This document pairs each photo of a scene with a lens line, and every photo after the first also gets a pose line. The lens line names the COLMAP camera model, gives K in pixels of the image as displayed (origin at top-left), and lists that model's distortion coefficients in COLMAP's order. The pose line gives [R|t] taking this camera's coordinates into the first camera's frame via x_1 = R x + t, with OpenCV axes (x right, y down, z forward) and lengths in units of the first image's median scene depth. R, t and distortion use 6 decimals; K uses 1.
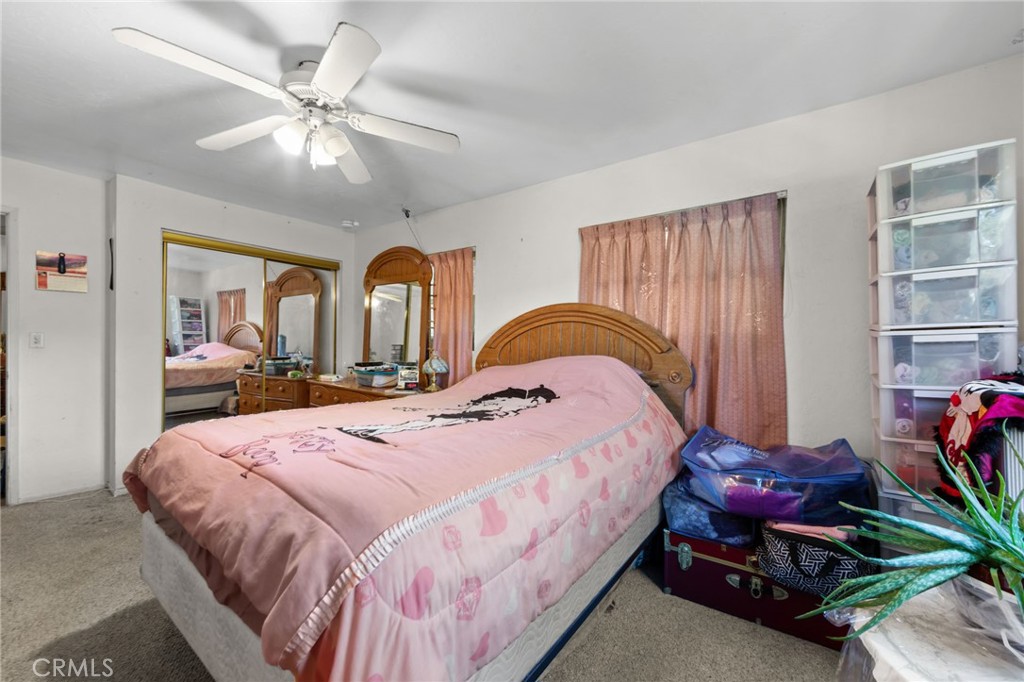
lens RADIAL K [[412.0, 0, 513.1], [0, 412.0, 341.7], [0, 0, 1]] dist [-0.000555, 0.000036]
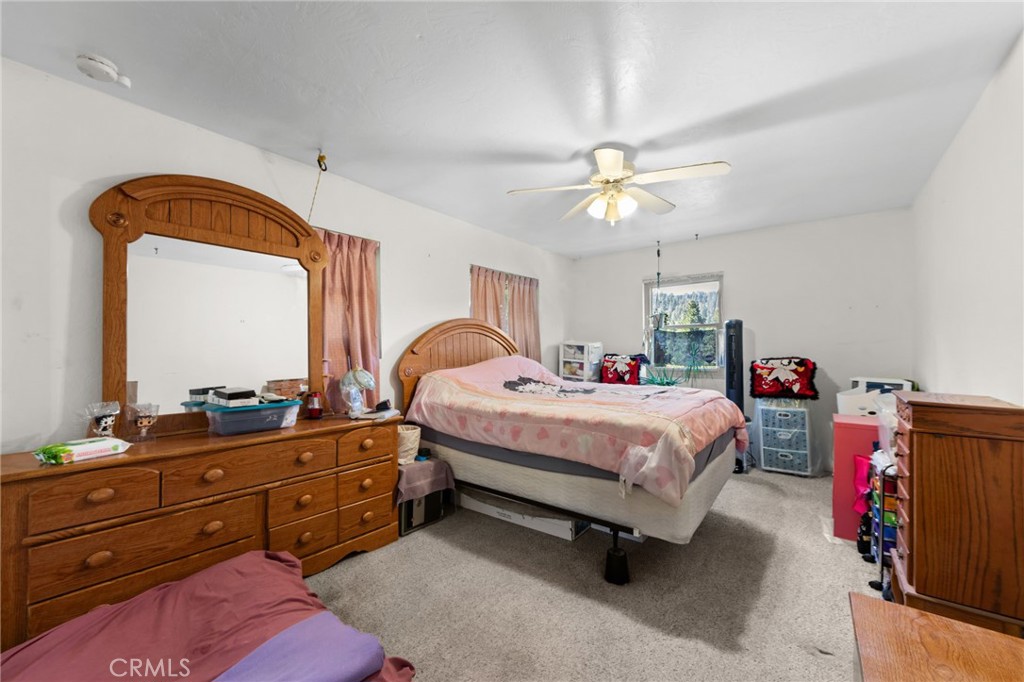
lens RADIAL K [[412.0, 0, 512.9], [0, 412.0, 342.2], [0, 0, 1]] dist [-0.000555, 0.000036]
pose [[0.013127, -0.000585, 0.999914, -1.194139], [-0.003709, 0.999993, 0.000633, -0.020846], [-0.999907, -0.003717, 0.013125, 0.845243]]
